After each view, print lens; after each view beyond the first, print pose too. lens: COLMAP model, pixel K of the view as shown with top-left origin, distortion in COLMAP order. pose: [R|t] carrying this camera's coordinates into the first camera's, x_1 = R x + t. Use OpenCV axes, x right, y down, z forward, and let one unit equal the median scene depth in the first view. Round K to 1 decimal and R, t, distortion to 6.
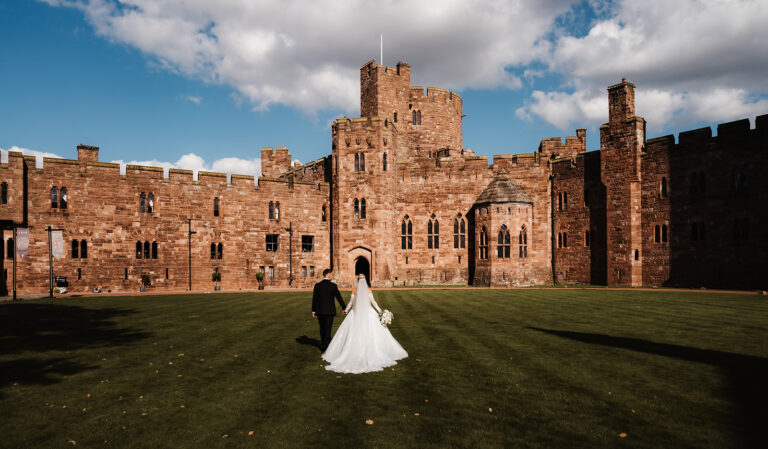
lens RADIAL K [[560.0, 0, 371.7], [0, 560.0, 262.7], [0, 0, 1]] dist [-0.038516, 0.021116]
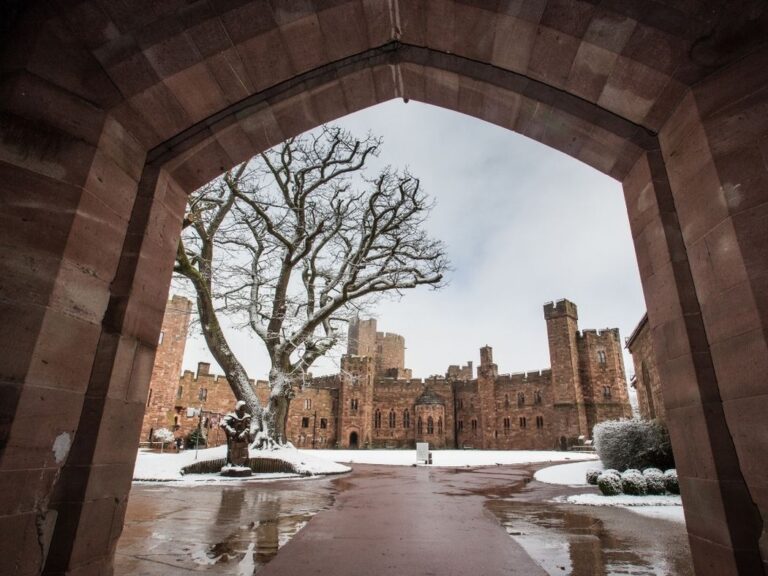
lens RADIAL K [[434.6, 0, 398.8], [0, 434.6, 302.1], [0, 0, 1]] dist [-0.053819, 0.001706]
pose [[0.983307, 0.070276, 0.167836, -0.141934], [-0.017217, 0.954202, -0.298668, 0.004949], [-0.181139, 0.290792, 0.939483, -0.473985]]
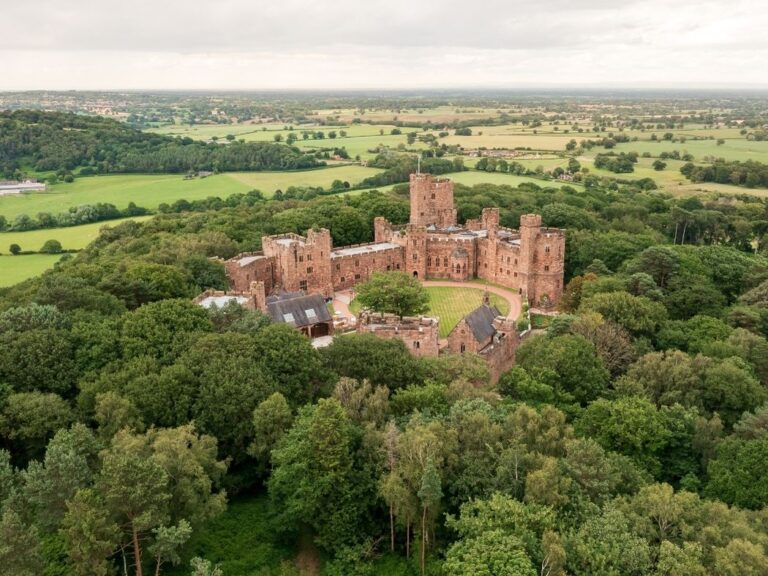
lens RADIAL K [[719.2, 0, 391.6], [0, 719.2, 284.0], [0, 0, 1]] dist [-0.014913, 0.000000]
pose [[0.999736, -0.009017, 0.021149, -0.248243], [0.002465, 0.956618, 0.291334, -1.169550], [-0.022858, -0.291204, 0.956388, -3.048631]]
